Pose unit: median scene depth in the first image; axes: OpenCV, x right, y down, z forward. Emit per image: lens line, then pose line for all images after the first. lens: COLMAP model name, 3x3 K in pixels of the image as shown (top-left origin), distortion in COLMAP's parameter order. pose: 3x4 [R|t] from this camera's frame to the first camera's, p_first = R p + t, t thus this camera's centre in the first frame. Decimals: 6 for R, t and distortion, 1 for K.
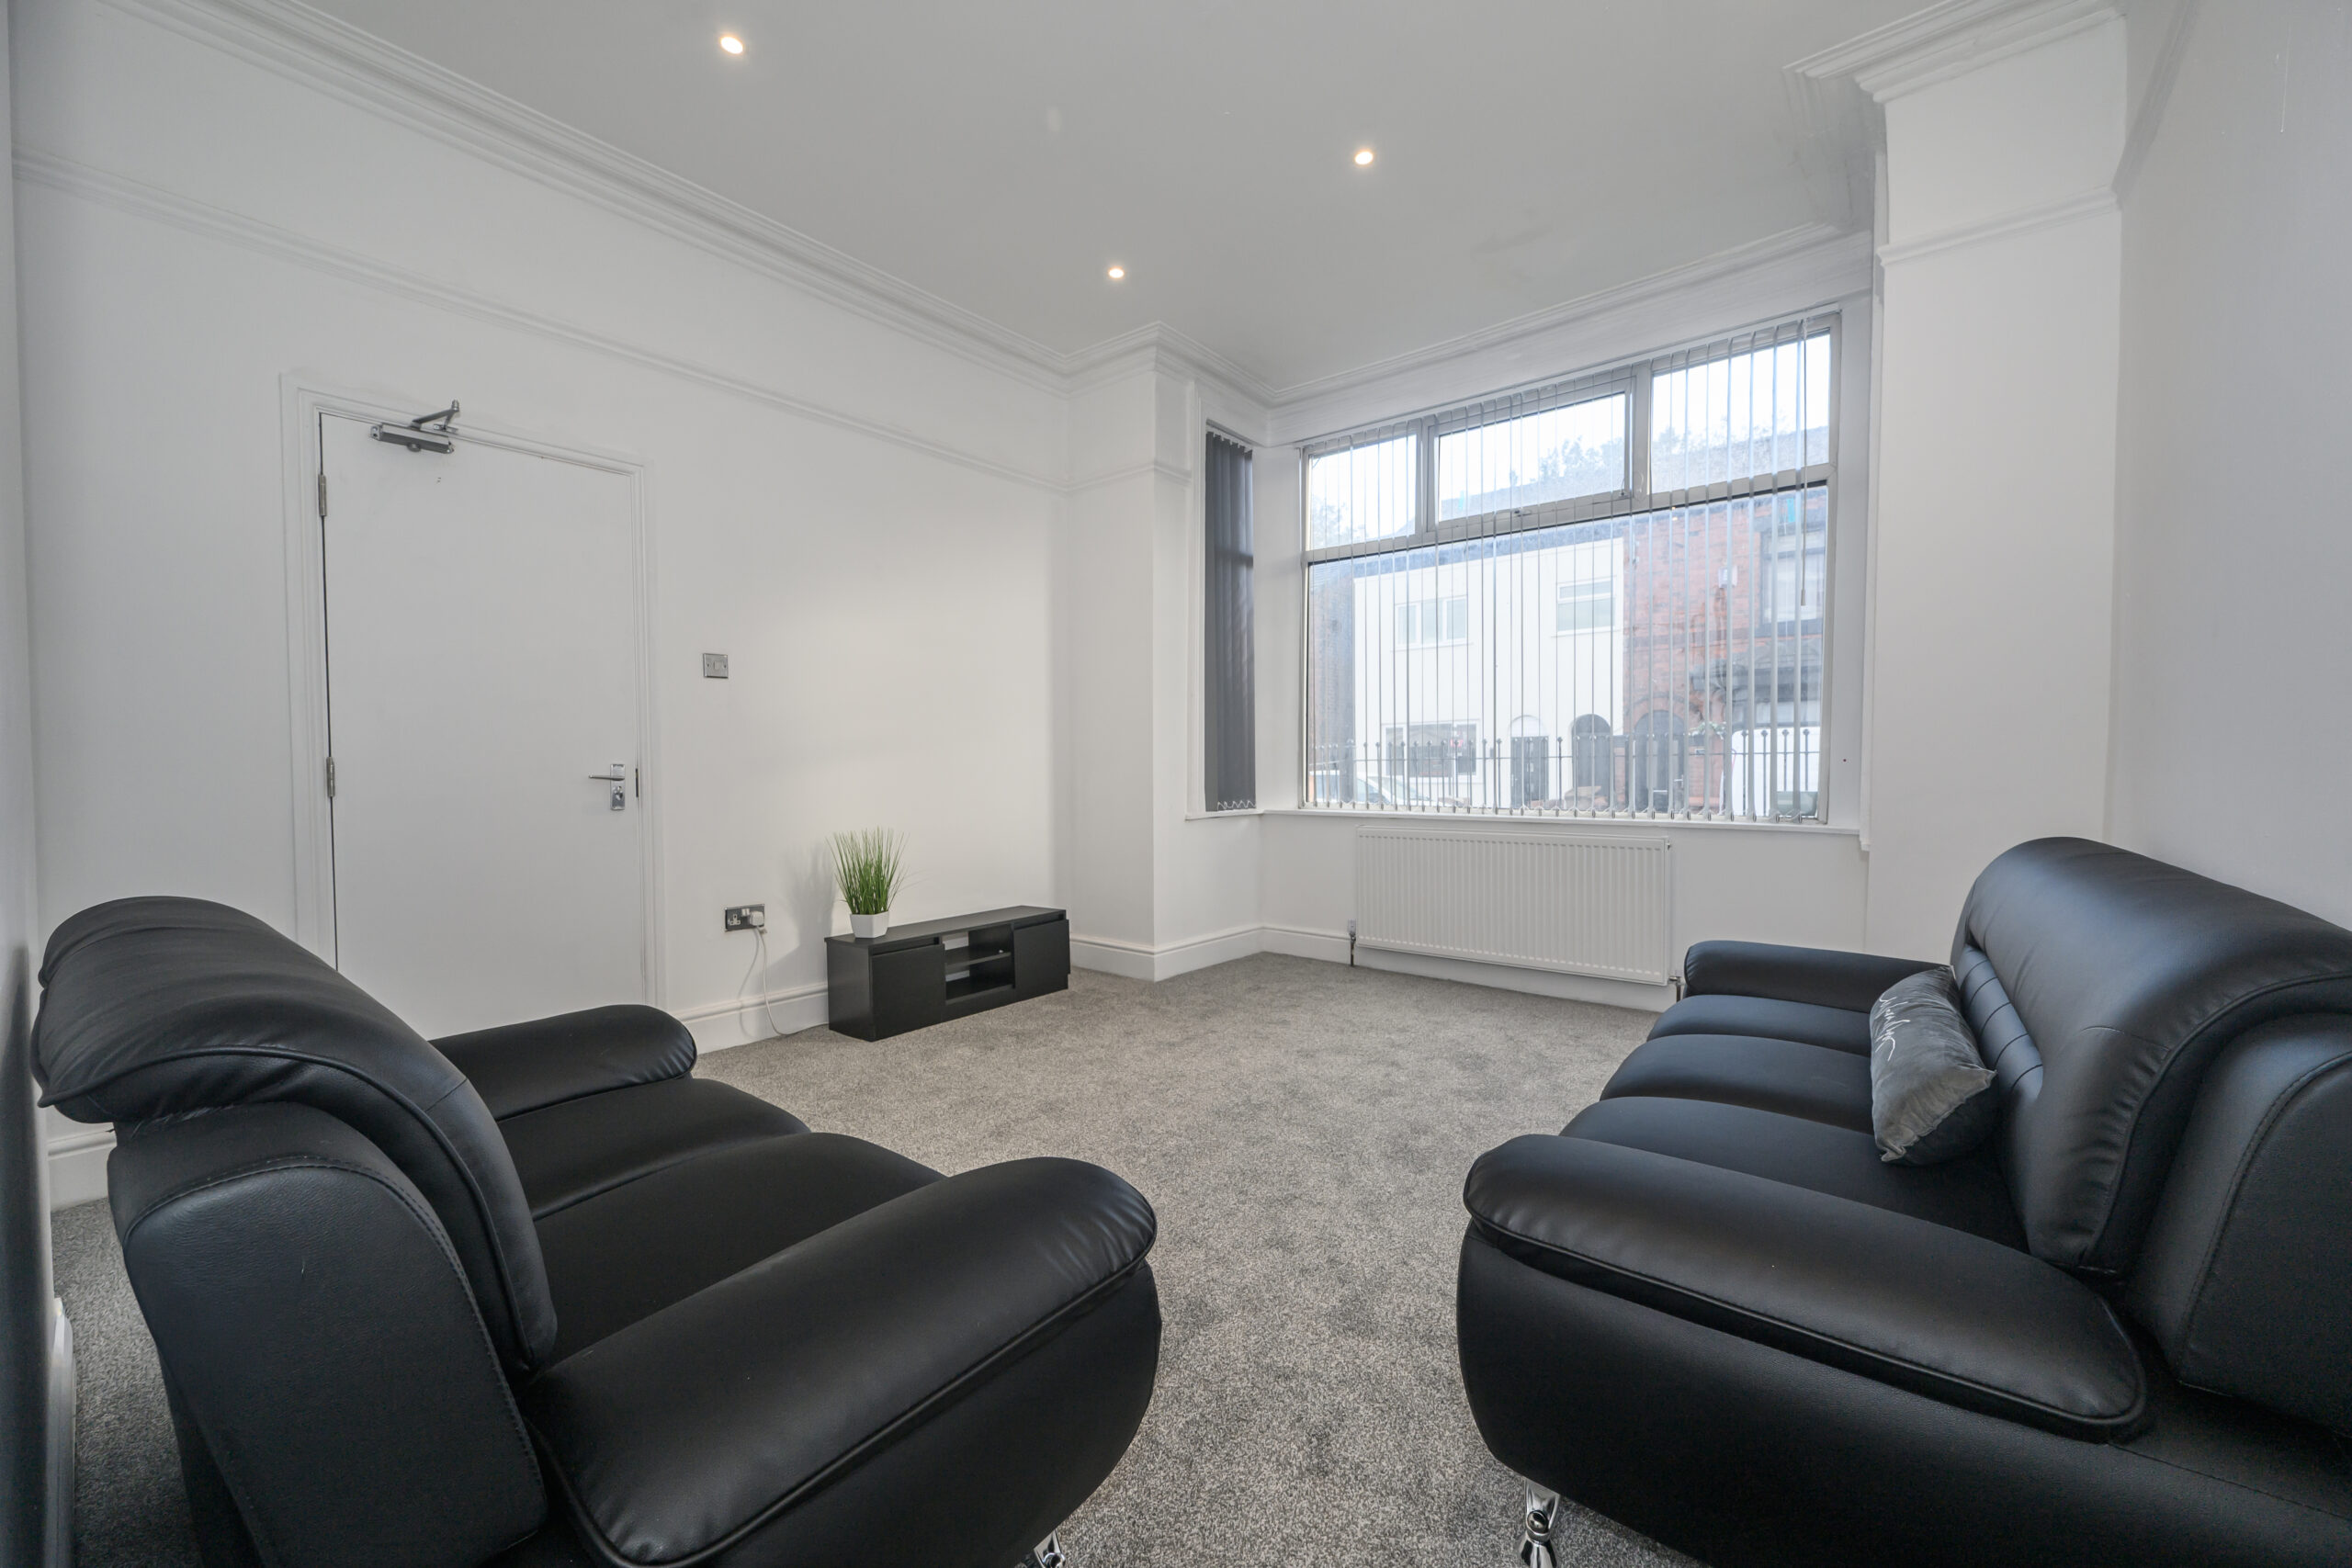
lens RADIAL K [[909.5, 0, 1161.6], [0, 909.5, 772.2], [0, 0, 1]] dist [-0.002127, -0.000226]
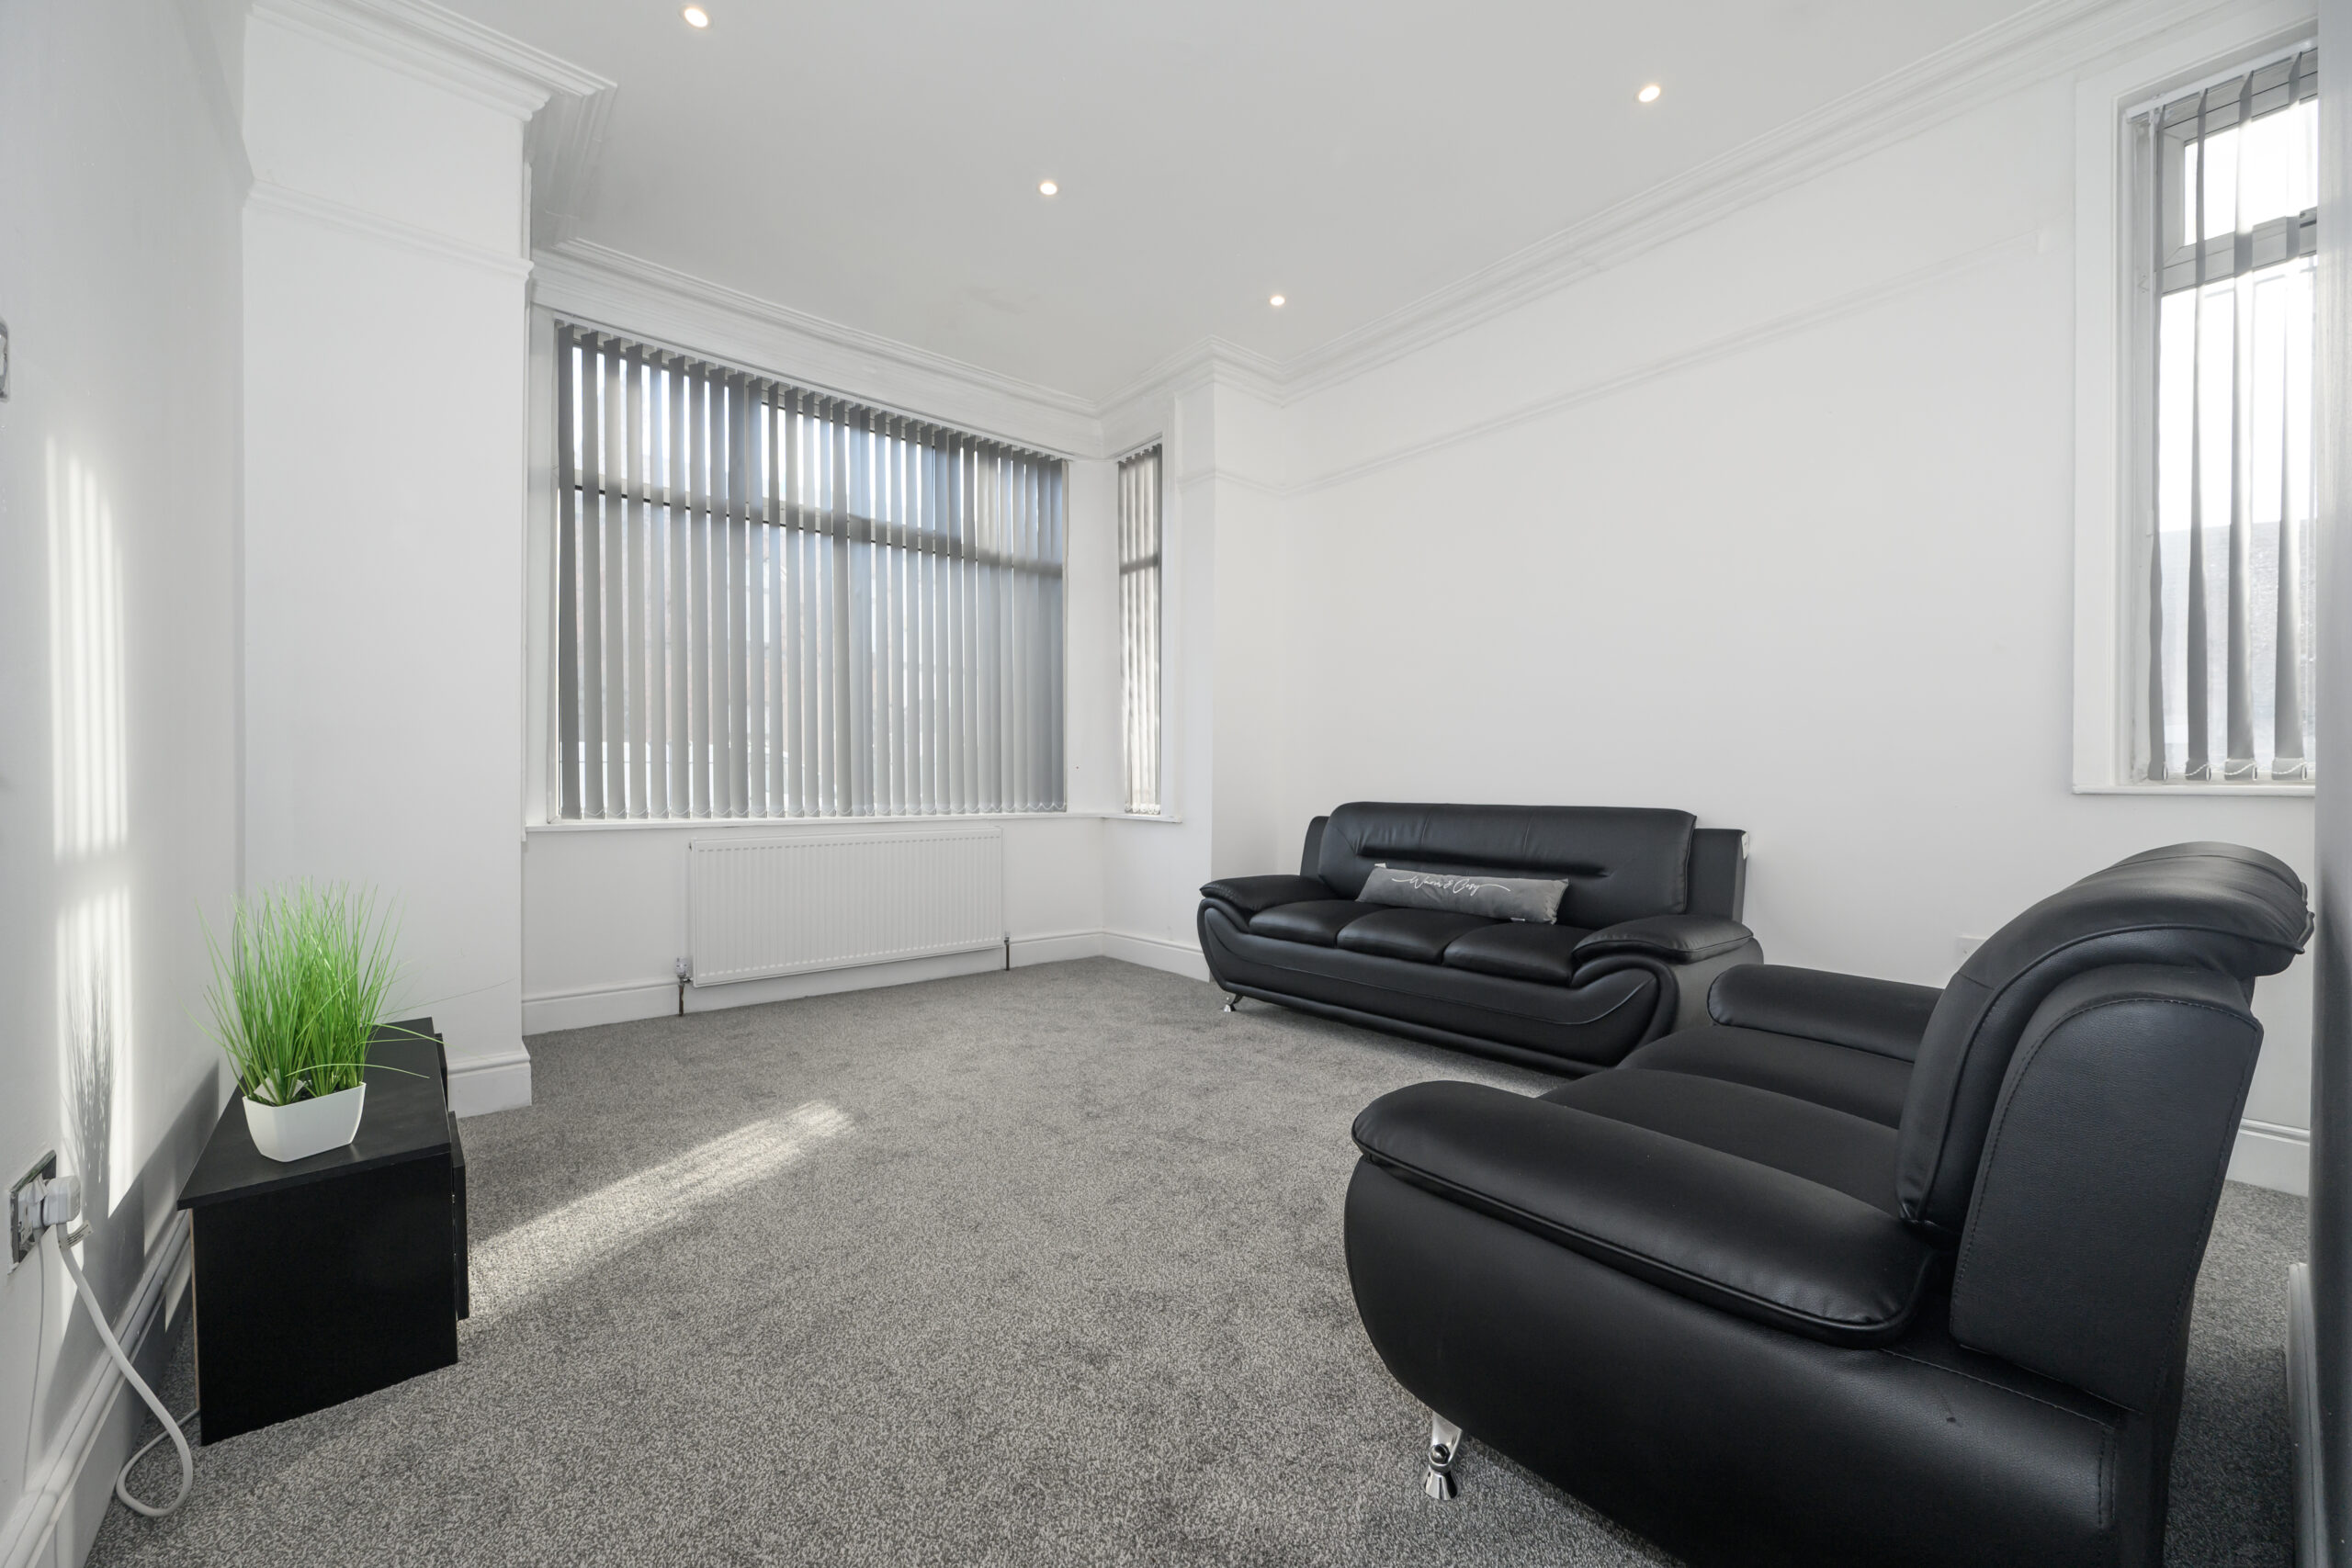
lens RADIAL K [[909.5, 0, 1167.8], [0, 909.5, 795.1], [0, 0, 1]] dist [-0.002127, -0.000226]
pose [[0.186076, -0.005717, 0.982519, -0.584141], [-0.000573, 0.999982, 0.005928, 0.014356], [-0.982535, -0.001666, 0.186069, 0.491036]]
